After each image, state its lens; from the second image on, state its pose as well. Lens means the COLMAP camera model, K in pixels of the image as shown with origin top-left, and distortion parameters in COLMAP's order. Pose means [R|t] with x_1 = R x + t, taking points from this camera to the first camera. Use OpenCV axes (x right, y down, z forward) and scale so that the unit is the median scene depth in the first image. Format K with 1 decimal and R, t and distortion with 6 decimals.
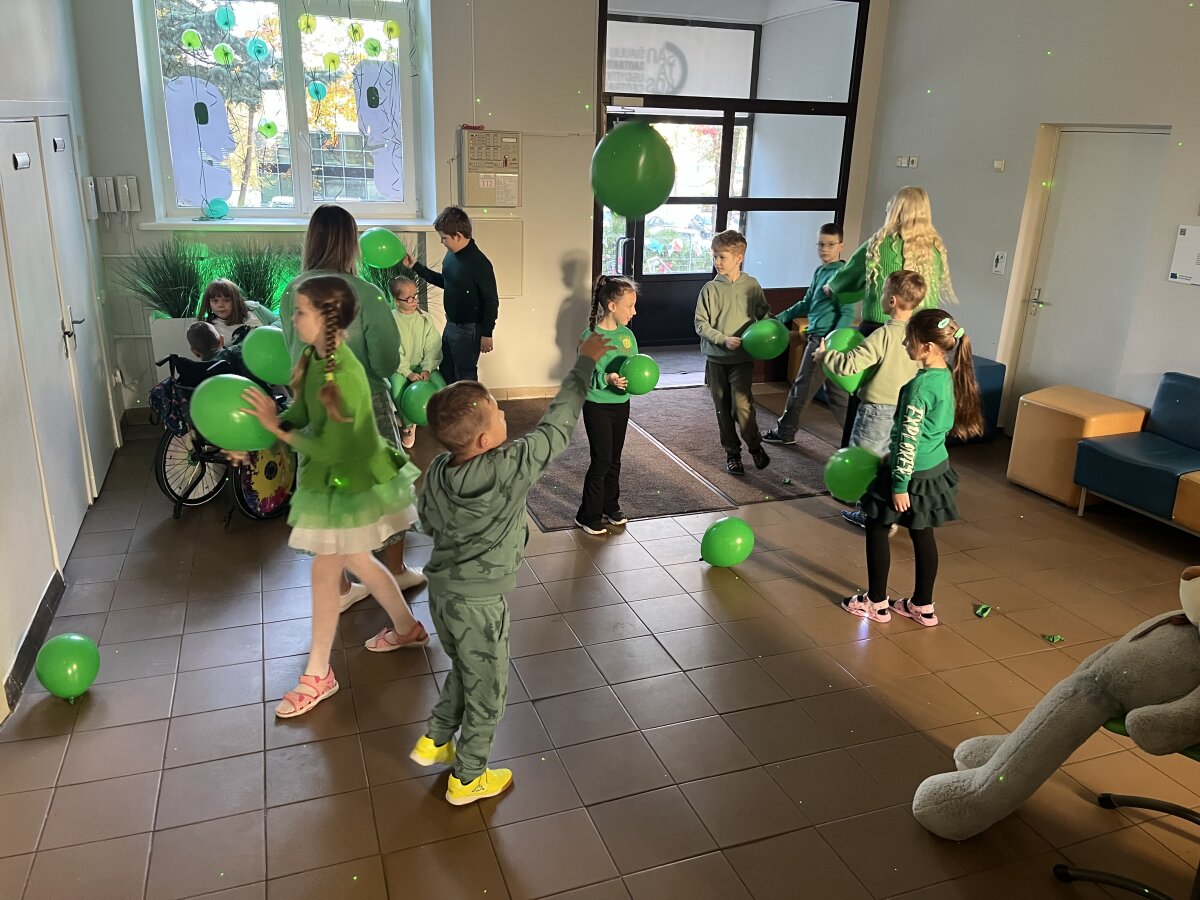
lens RADIAL K [[902.5, 0, 608.1], [0, 902.5, 449.6], [0, 0, 1]] dist [0.009617, -0.021793]
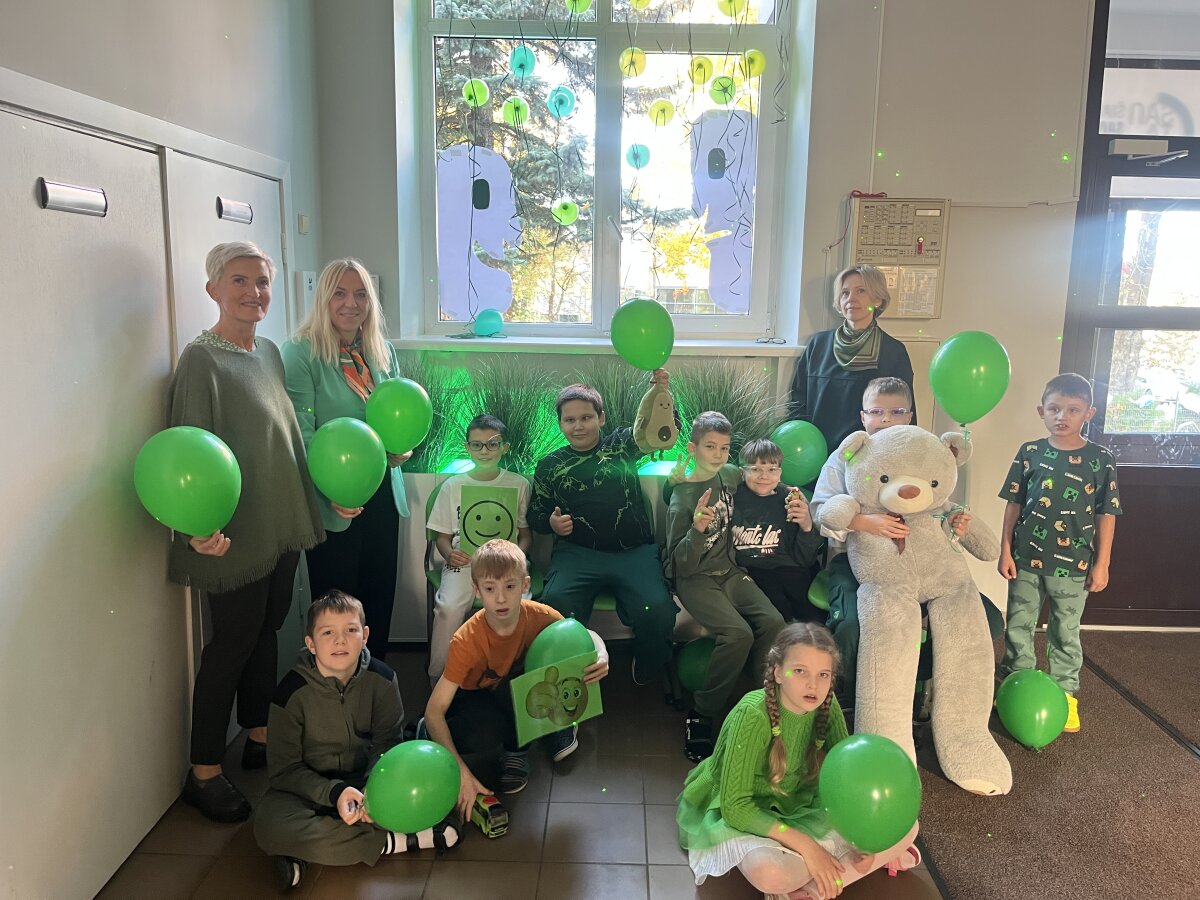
lens RADIAL K [[902.5, 0, 603.7], [0, 902.5, 455.9], [0, 0, 1]] dist [0.009617, -0.021793]
pose [[0.929326, 0.043868, -0.366646, -0.083135], [-0.101269, 0.985127, -0.138816, -0.073726], [0.355103, 0.166135, 0.919946, 0.390904]]
